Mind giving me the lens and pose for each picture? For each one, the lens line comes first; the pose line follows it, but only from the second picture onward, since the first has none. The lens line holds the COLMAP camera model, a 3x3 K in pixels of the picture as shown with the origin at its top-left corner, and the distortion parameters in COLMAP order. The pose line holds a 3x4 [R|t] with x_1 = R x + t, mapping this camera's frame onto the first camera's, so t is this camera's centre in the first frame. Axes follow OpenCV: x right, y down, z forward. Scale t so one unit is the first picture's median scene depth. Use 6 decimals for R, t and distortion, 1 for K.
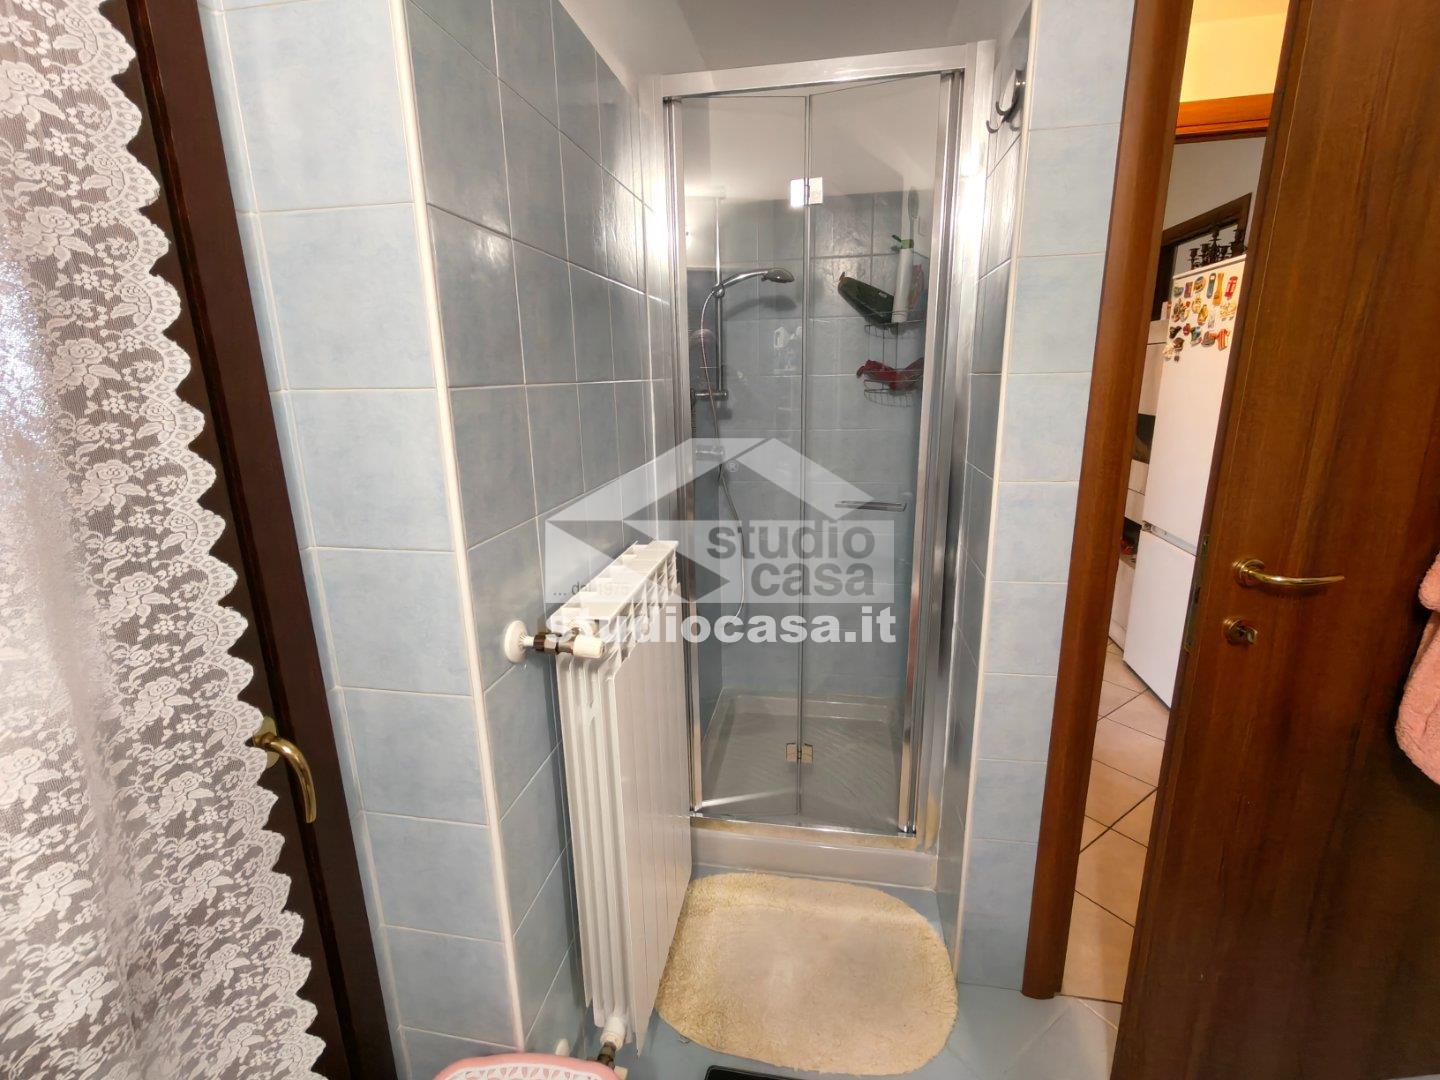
lens RADIAL K [[647.5, 0, 716.6], [0, 647.5, 531.3], [0, 0, 1]] dist [0.000931, 0.000624]
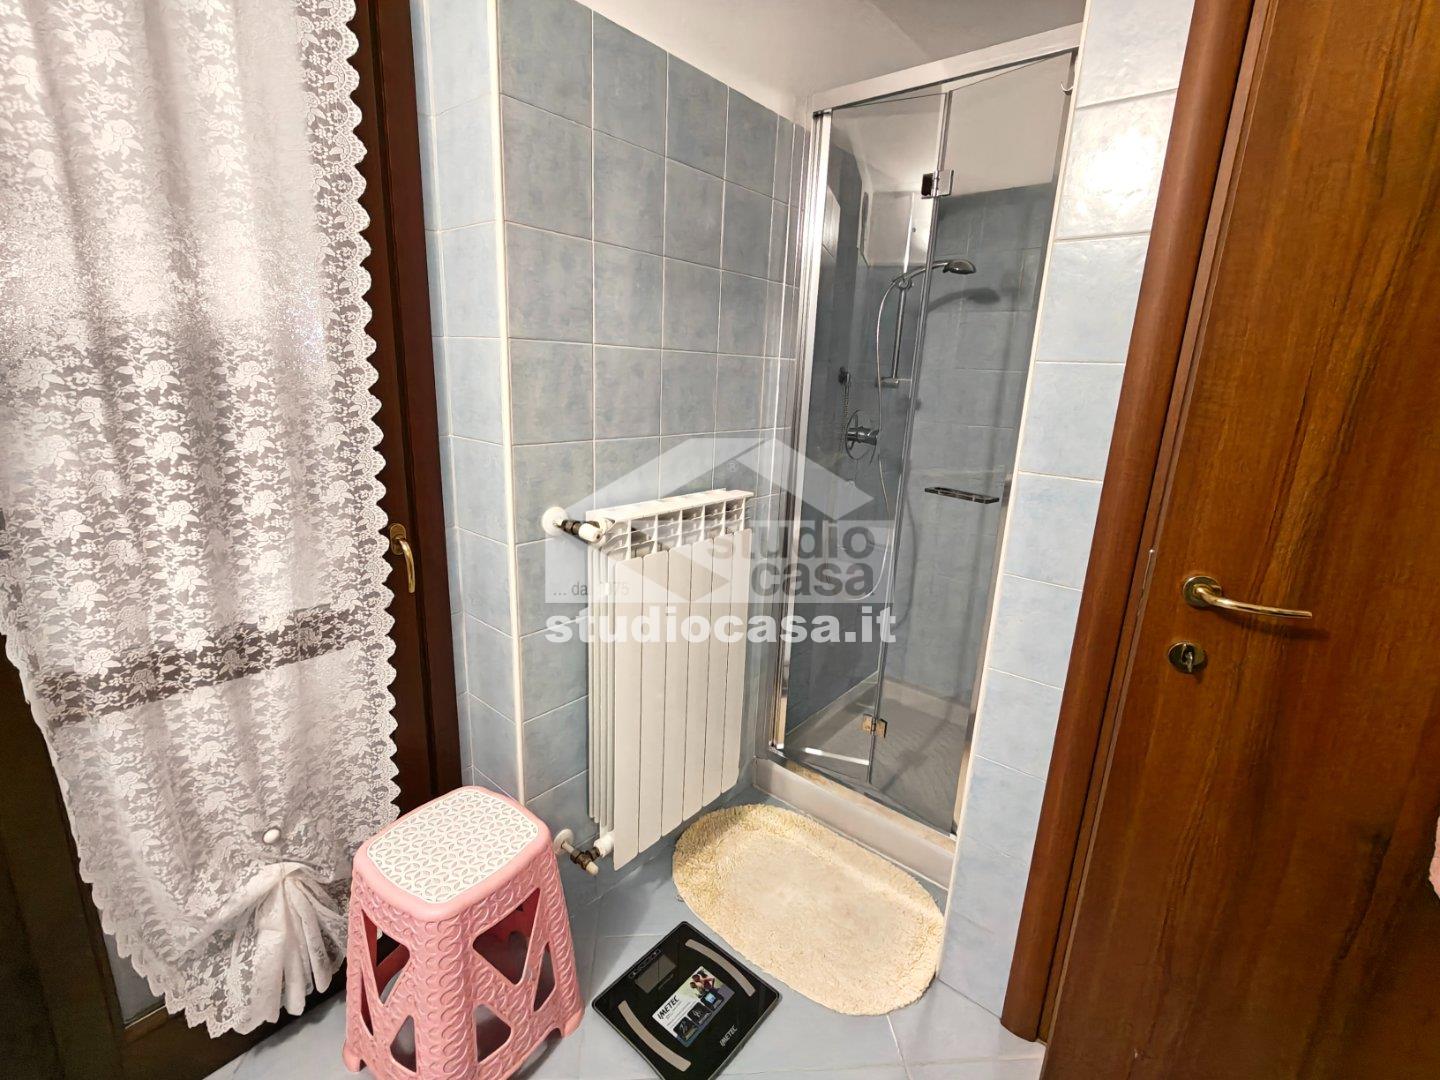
lens RADIAL K [[647.5, 0, 722.8], [0, 647.5, 532.4], [0, 0, 1]] dist [0.000931, 0.000624]
pose [[0.863449, 0.175615, -0.472880, 0.751909], [-0.175942, 0.983419, 0.043956, 0.070422], [0.472759, 0.045245, 0.880030, -0.093583]]
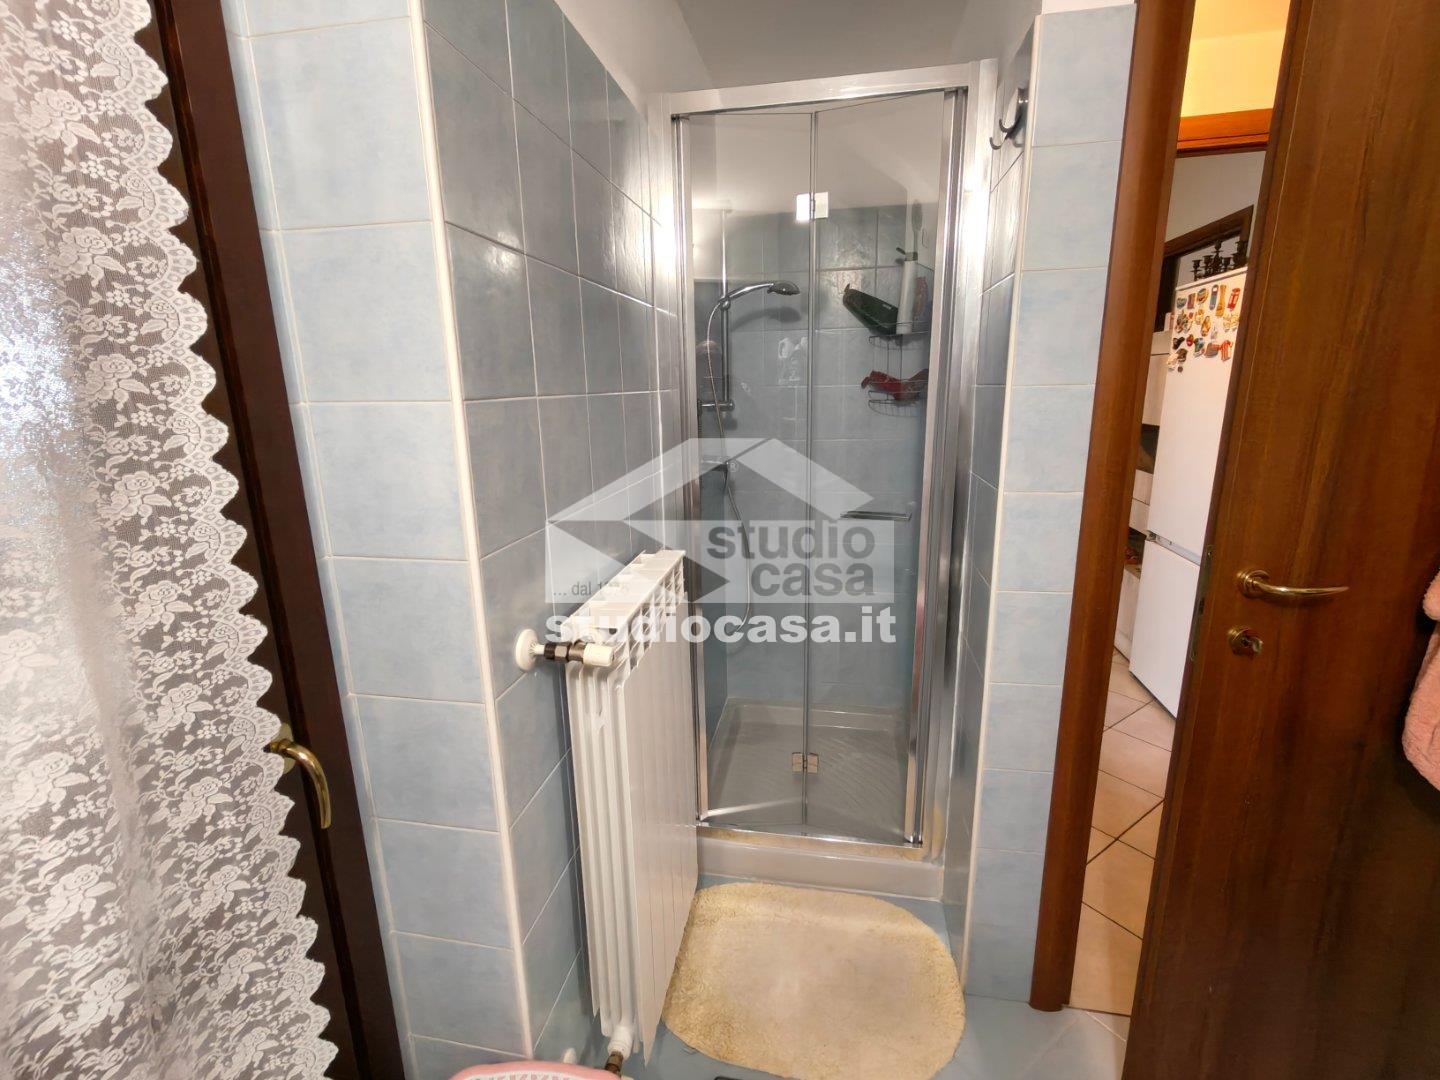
lens RADIAL K [[647.5, 0, 716.7], [0, 647.5, 532.1], [0, 0, 1]] dist [0.000931, 0.000624]
pose [[0.999985, 0.000902, -0.005316, -0.008576], [-0.000973, 0.999911, -0.013287, -0.000641], [0.005304, 0.013292, 0.999898, -0.014445]]
